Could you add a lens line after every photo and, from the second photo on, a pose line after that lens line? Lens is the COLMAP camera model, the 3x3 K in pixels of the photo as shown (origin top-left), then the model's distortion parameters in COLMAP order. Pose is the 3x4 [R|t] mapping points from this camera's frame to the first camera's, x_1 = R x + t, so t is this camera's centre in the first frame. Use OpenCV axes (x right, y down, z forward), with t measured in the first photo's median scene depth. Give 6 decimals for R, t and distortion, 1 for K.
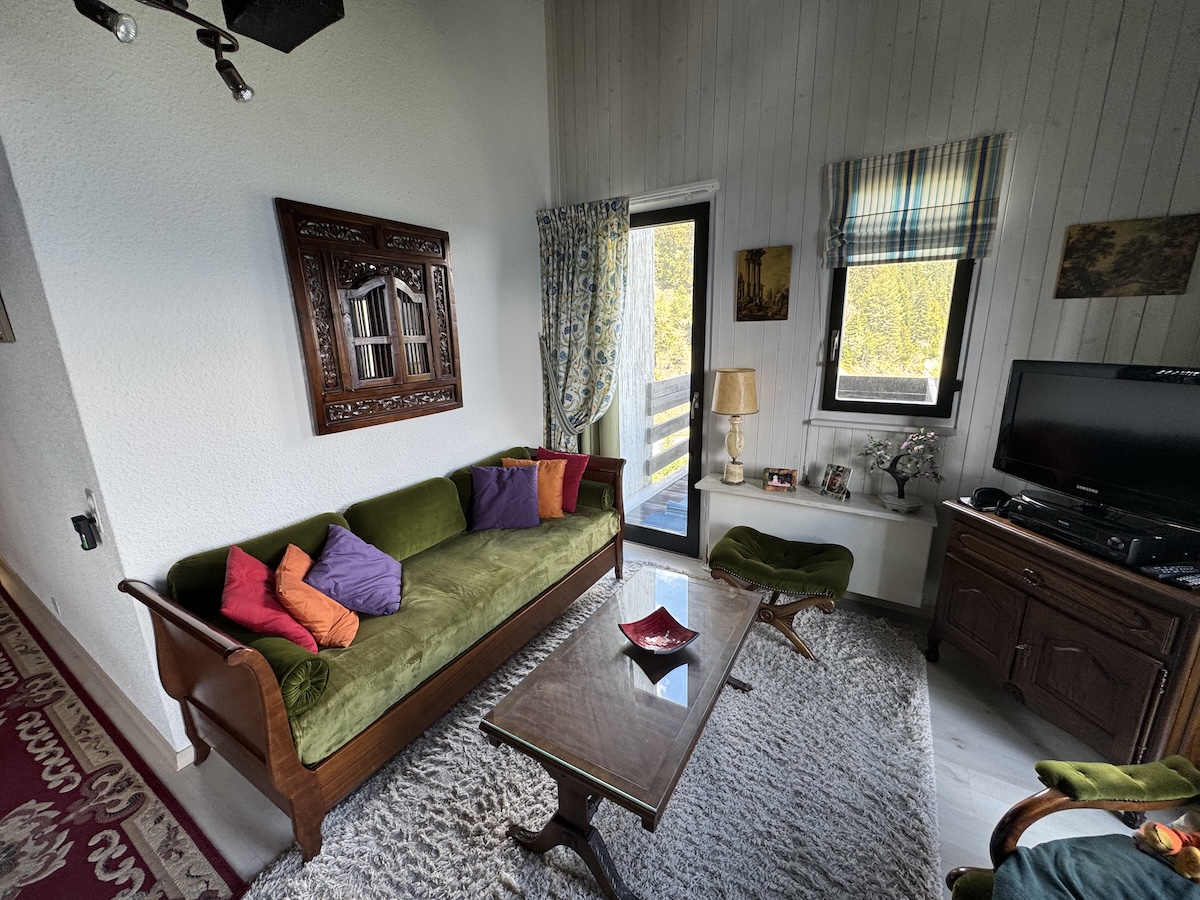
lens RADIAL K [[478.6, 0, 600.1], [0, 478.6, 449.4], [0, 0, 1]] dist [-0.003805, 0.000419]
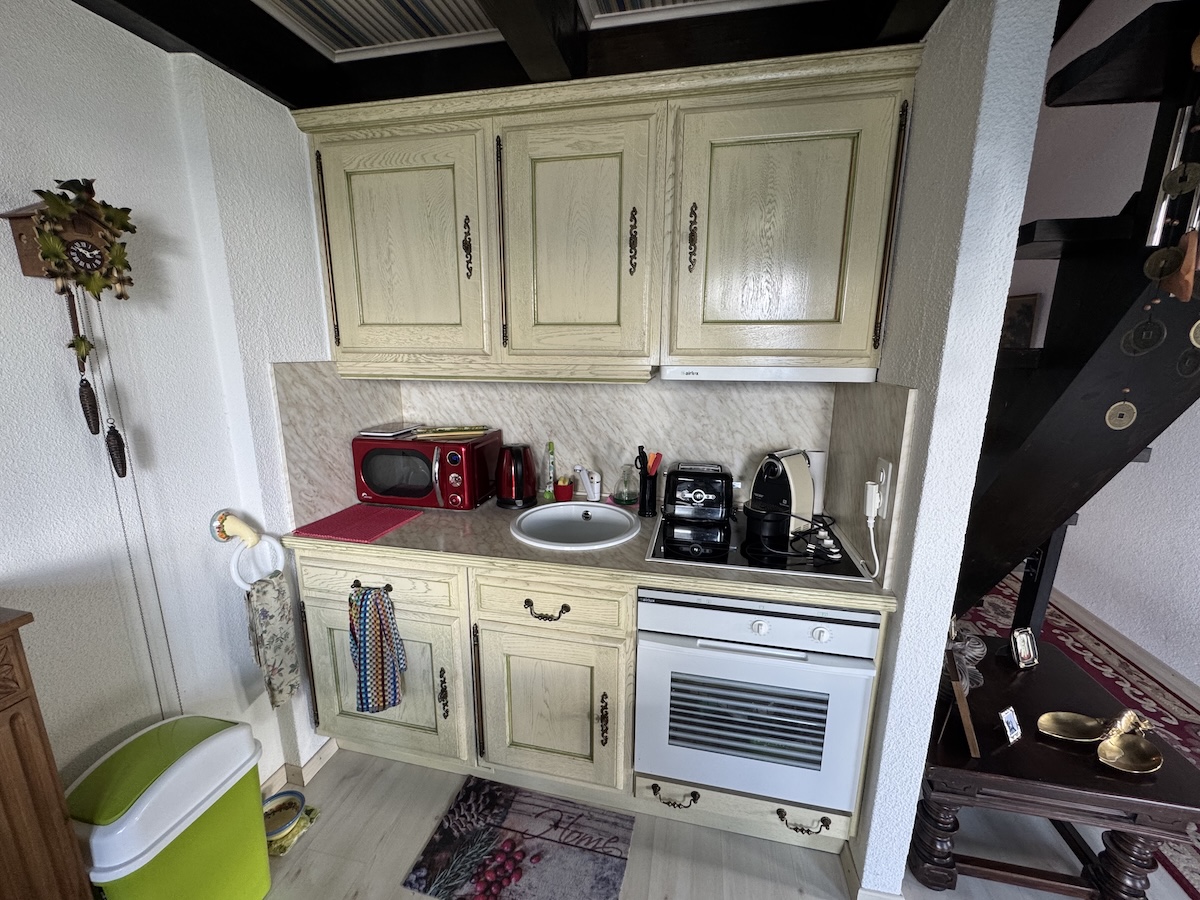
lens RADIAL K [[478.6, 0, 599.3], [0, 478.6, 448.9], [0, 0, 1]] dist [-0.003805, 0.000419]
pose [[0.338795, 0.219548, -0.914886, -0.516965], [-0.237495, 0.960860, 0.142632, 0.183413], [0.910392, 0.168958, 0.377676, -0.631965]]
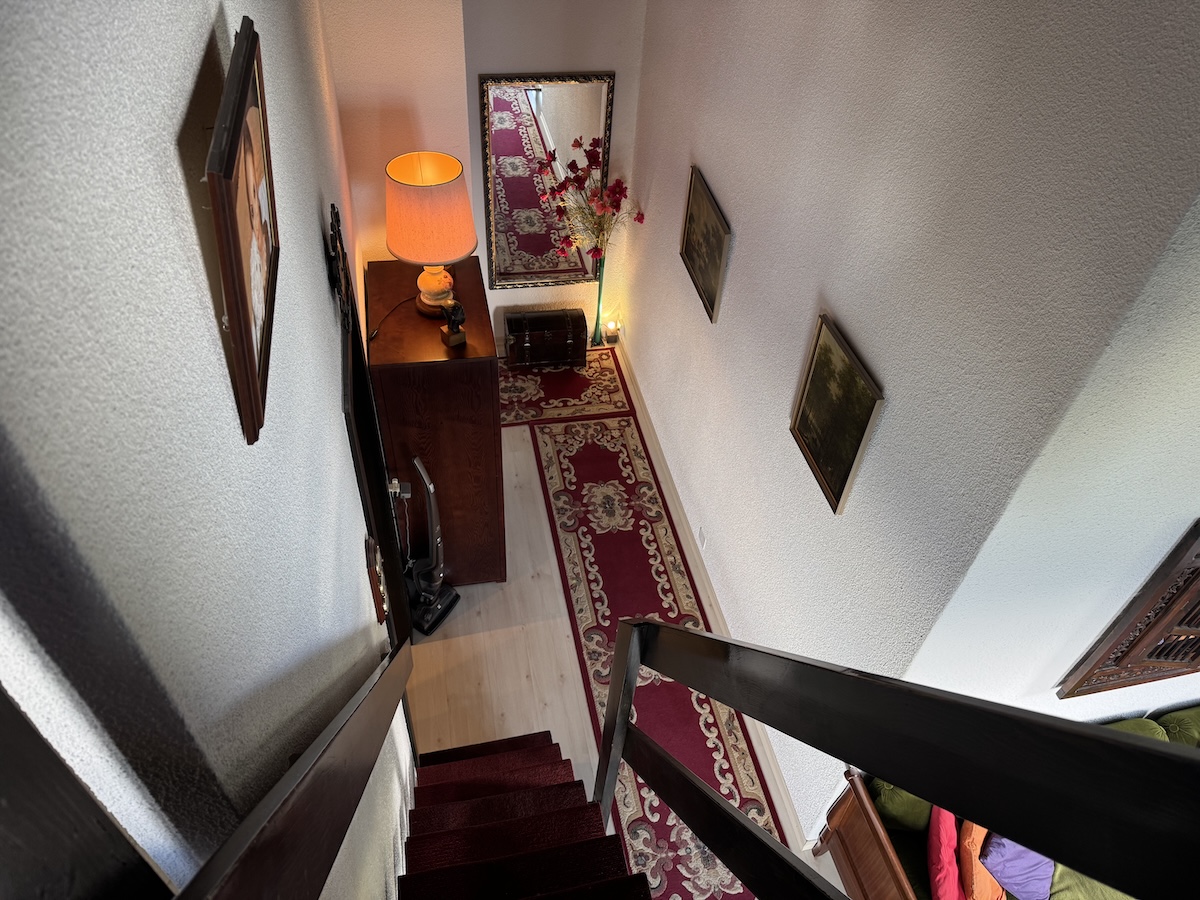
lens RADIAL K [[840.3, 0, 600.1], [0, 840.3, 450.6], [0, 0, 1]] dist [0.042393, -0.054437]
pose [[-0.682570, -0.529768, 0.503431, -1.906185], [0.121273, 0.597201, 0.792870, -1.343982], [-0.720687, 0.602243, -0.343385, 1.380851]]
